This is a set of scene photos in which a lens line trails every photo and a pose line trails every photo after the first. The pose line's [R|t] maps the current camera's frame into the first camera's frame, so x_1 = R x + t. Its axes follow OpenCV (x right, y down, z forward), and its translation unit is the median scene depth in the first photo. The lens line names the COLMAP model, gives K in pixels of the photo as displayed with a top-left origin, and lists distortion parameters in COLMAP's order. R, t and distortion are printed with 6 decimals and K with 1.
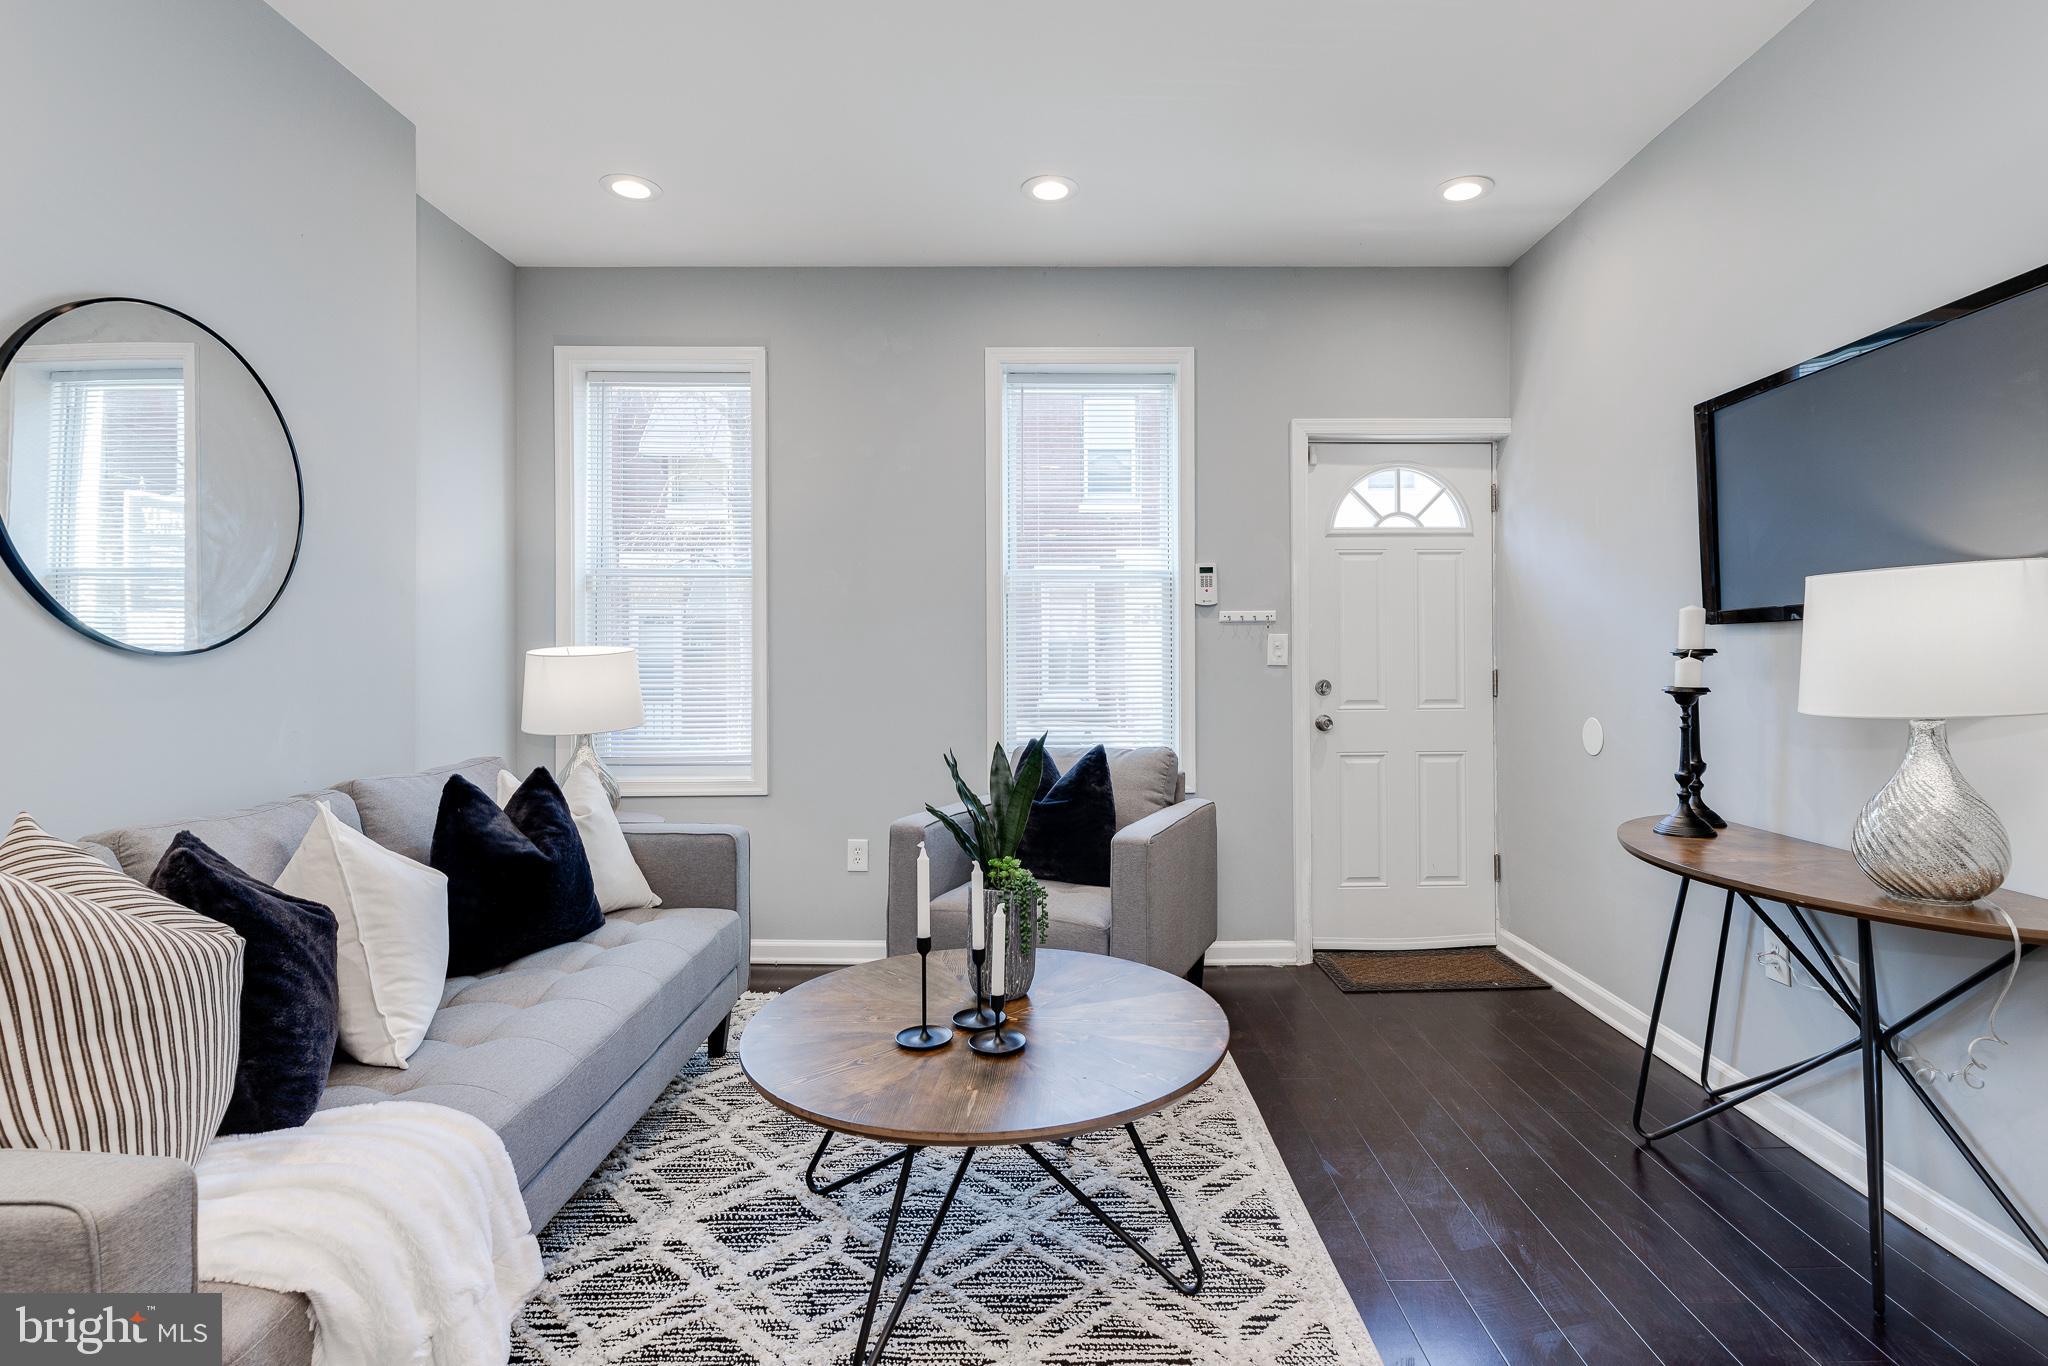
lens RADIAL K [[989.1, 0, 1055.6], [0, 989.1, 657.1], [0, 0, 1]] dist [0.001202, -0.001133]
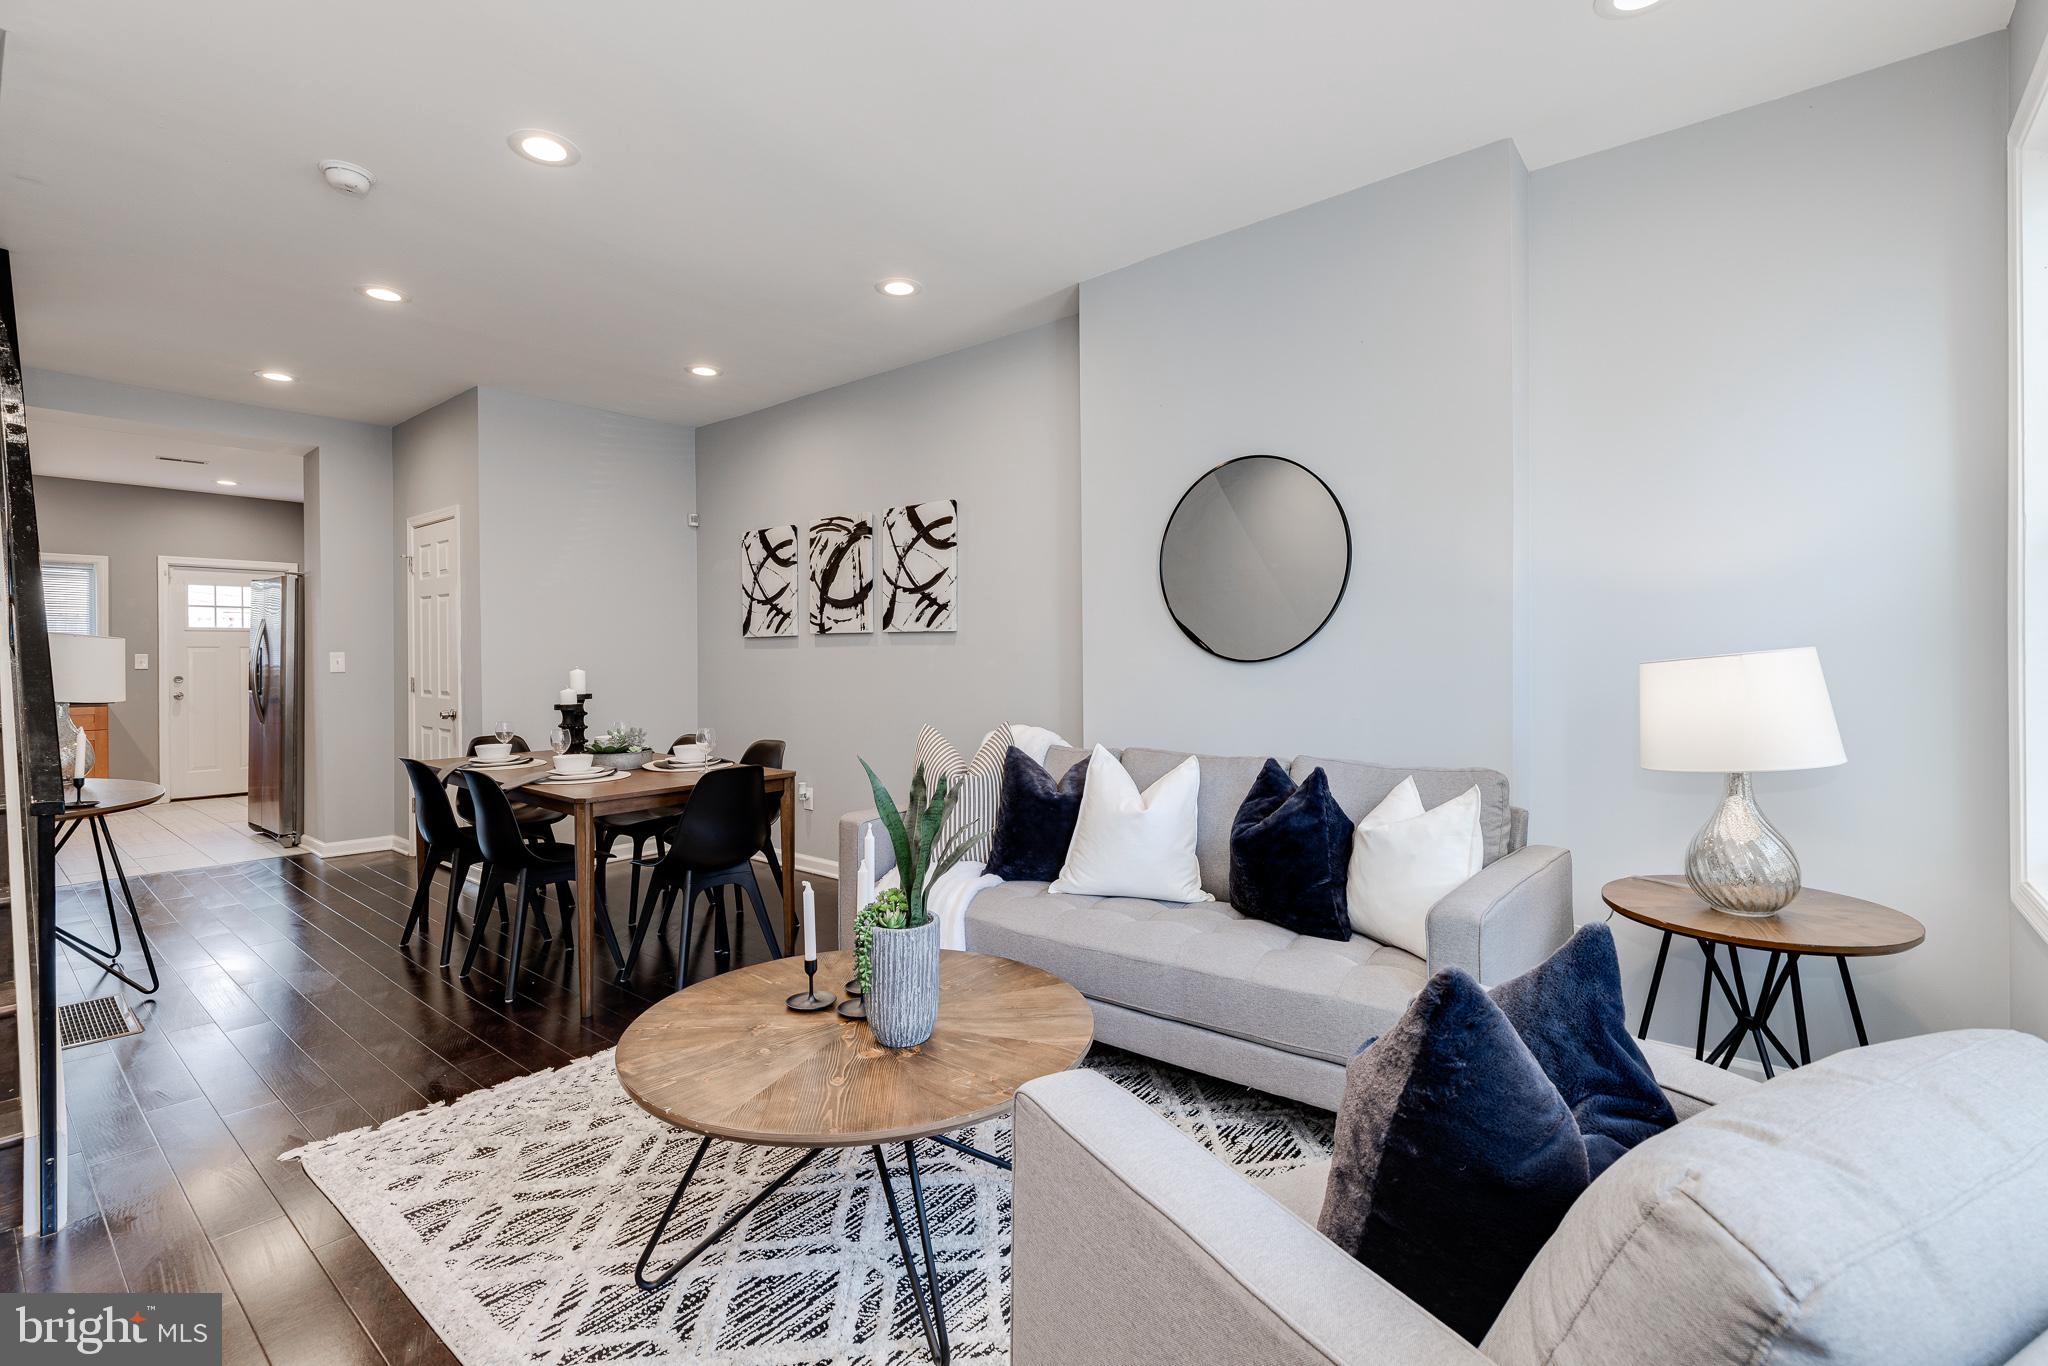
lens RADIAL K [[926.8, 0, 1020.7], [0, 926.8, 661.2], [0, 0, 1]] dist [0.005679, -0.000596]
pose [[-0.649609, 0.000896, -0.760268, 0.294732], [0.000575, 1.000000, 0.000686, -0.002980], [0.760268, 0.000009, -0.649610, 0.917018]]
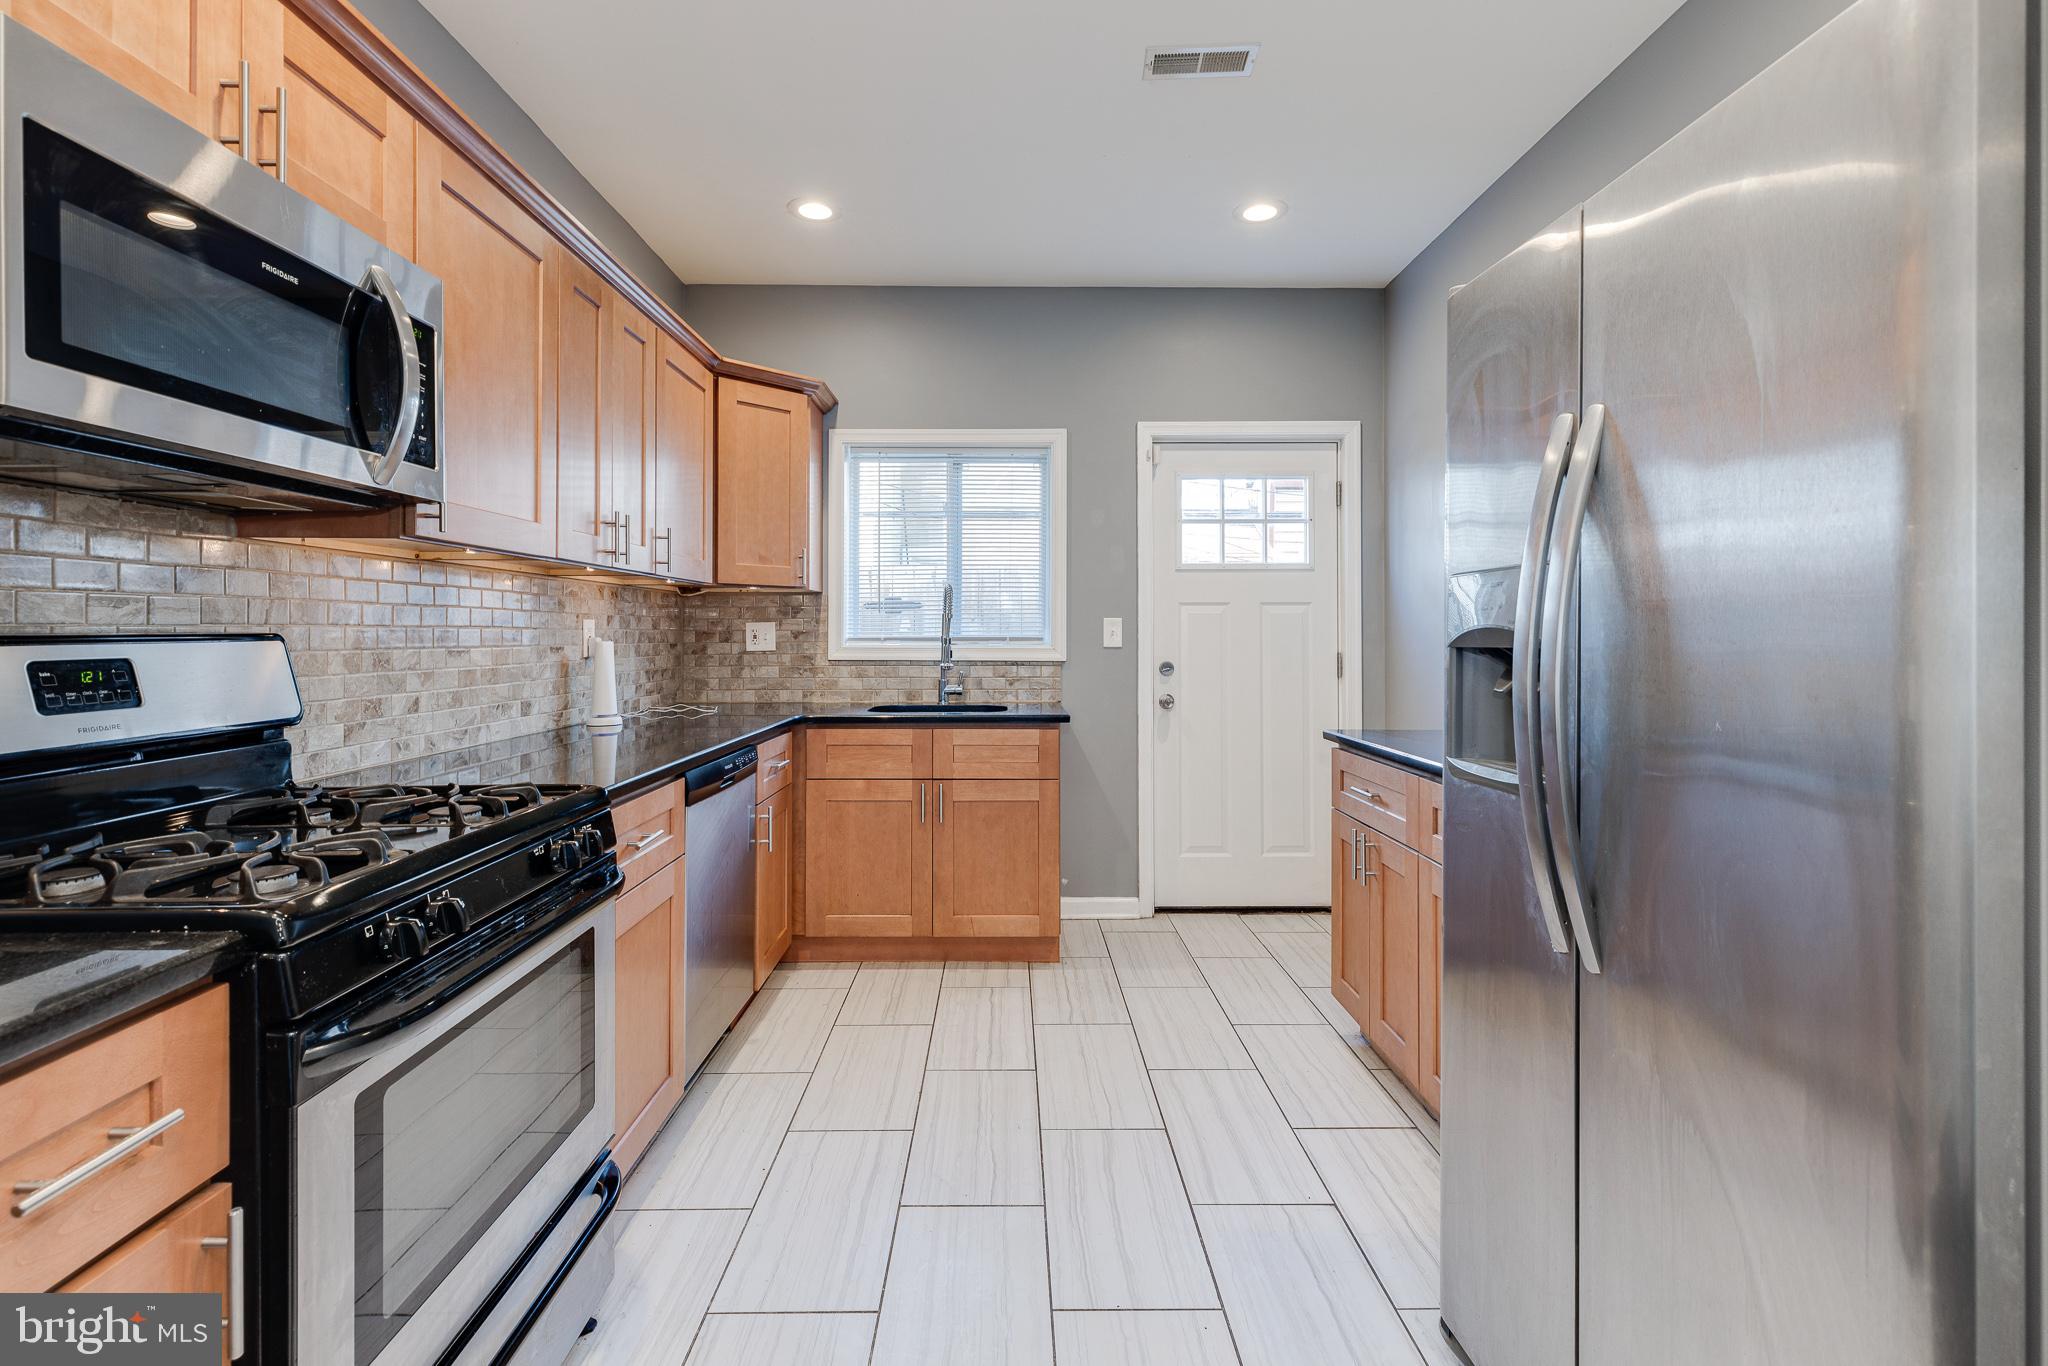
lens RADIAL K [[926.8, 0, 1021.4], [0, 926.8, 628.0], [0, 0, 1]] dist [0.005679, -0.000596]
pose [[-0.999933, -0.003492, -0.011028, 0.107999], [-0.003454, 0.999988, -0.003411, -0.003089], [0.011040, -0.003372, -0.999933, -0.843544]]
